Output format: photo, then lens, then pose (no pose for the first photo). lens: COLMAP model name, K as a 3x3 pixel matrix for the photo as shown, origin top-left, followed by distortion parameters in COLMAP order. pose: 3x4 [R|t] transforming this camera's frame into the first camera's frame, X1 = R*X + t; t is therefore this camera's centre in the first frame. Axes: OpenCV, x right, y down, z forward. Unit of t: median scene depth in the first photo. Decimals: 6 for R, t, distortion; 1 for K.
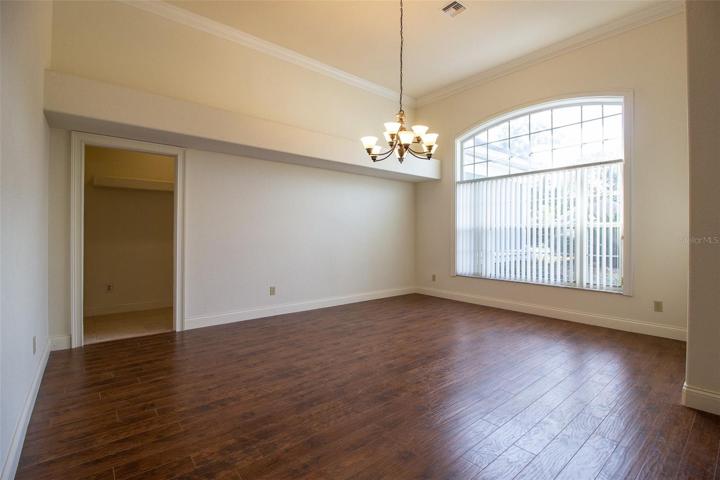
lens RADIAL K [[345.8, 0, 361.3], [0, 345.8, 237.7], [0, 0, 1]] dist [-0.009469, -0.003683]
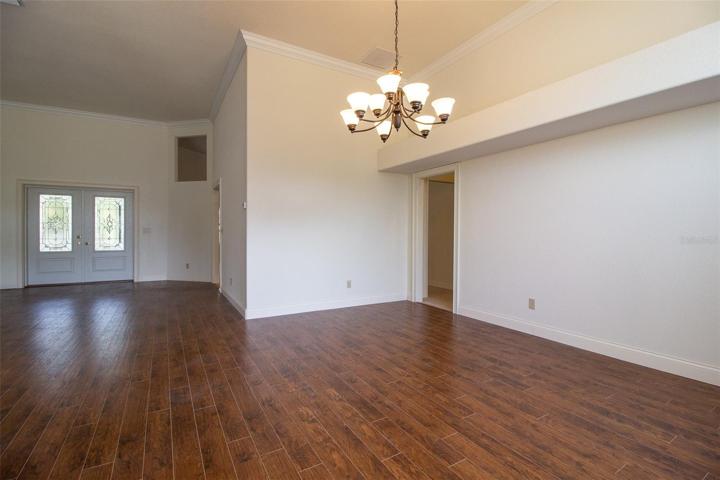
lens RADIAL K [[345.8, 0, 361.2], [0, 345.8, 236.2], [0, 0, 1]] dist [-0.009469, -0.003683]
pose [[-0.184360, 0.006745, -0.982836, 0.778276], [-0.014012, 0.999857, 0.009491, -0.006423], [0.982759, 0.015521, -0.184239, 0.970916]]
